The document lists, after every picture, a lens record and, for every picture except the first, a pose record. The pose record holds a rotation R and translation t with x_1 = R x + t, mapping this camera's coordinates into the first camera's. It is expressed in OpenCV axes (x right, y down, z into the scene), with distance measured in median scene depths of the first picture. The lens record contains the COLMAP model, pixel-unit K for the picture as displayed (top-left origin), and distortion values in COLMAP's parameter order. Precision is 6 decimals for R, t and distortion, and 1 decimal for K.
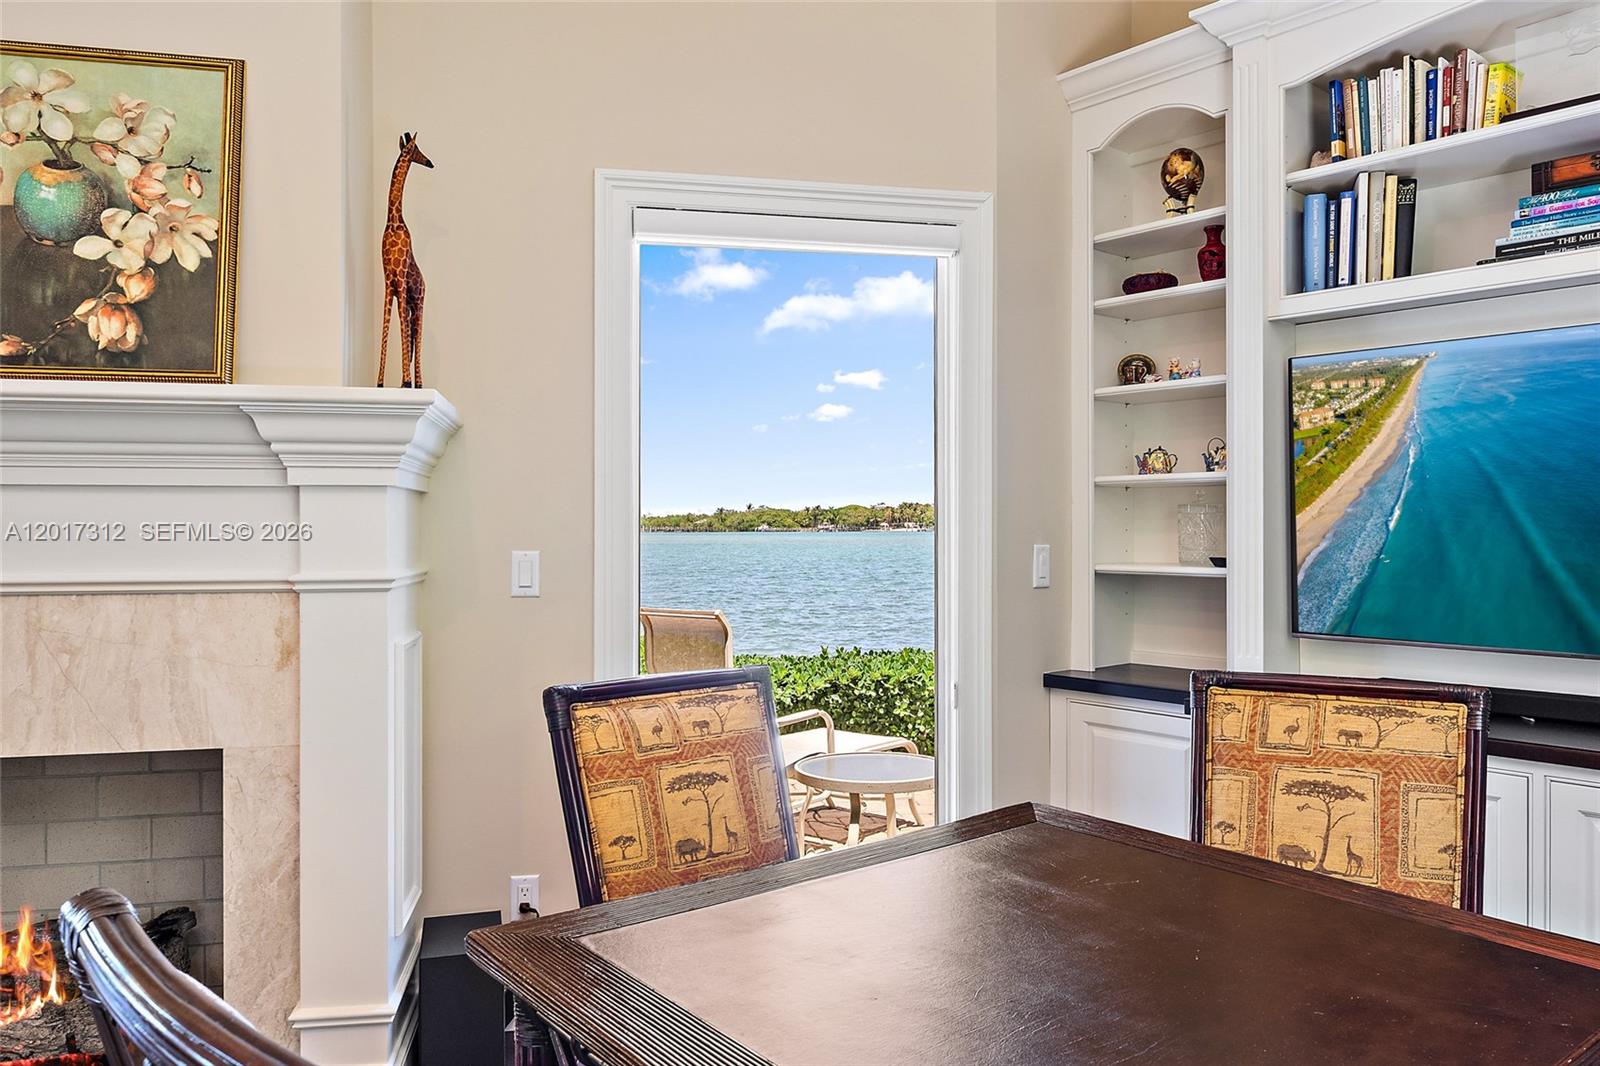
lens RADIAL K [[1102.2, 0, 809.9], [0, 1102.2, 527.7], [0, 0, 1]] dist [0.004082, 0.001060]
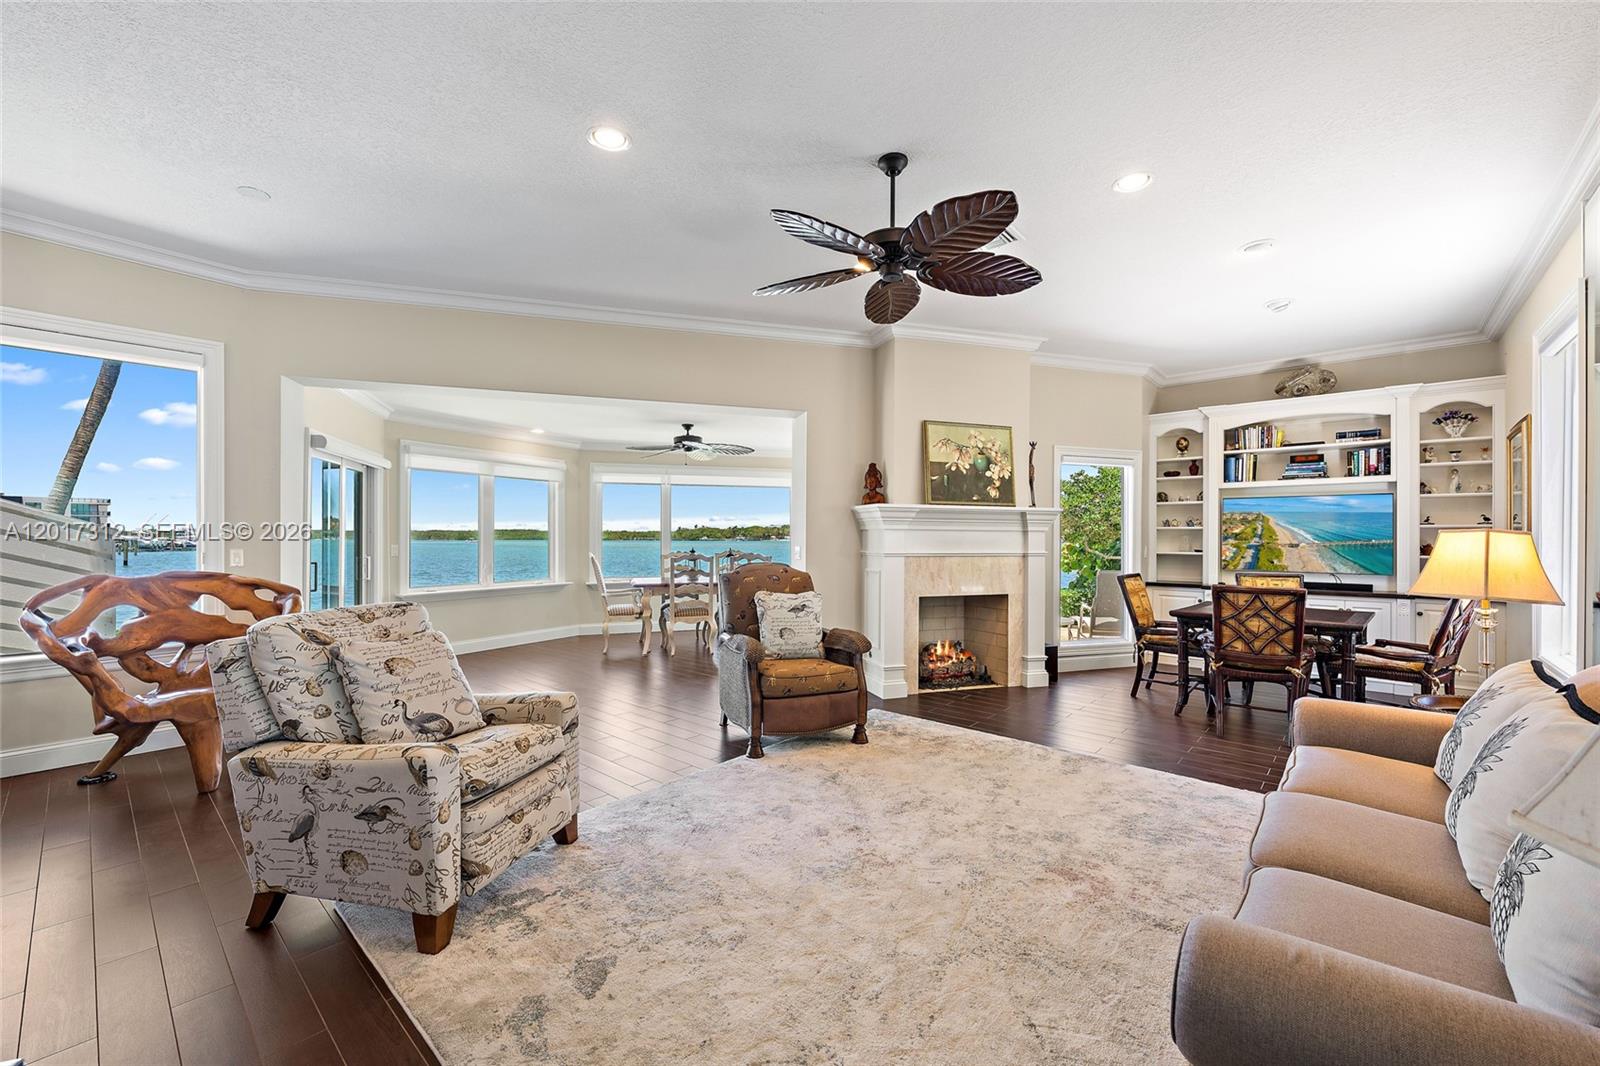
lens RADIAL K [[622.1, 0, 792.0], [0, 622.1, 539.7], [0, 0, 1]] dist [0.001601, 0.000117]
pose [[0.993316, 0.006959, 0.115213, -1.388934], [-0.007204, 0.999973, 0.001711, -0.001378], [-0.115198, -0.002530, 0.993339, -1.053895]]
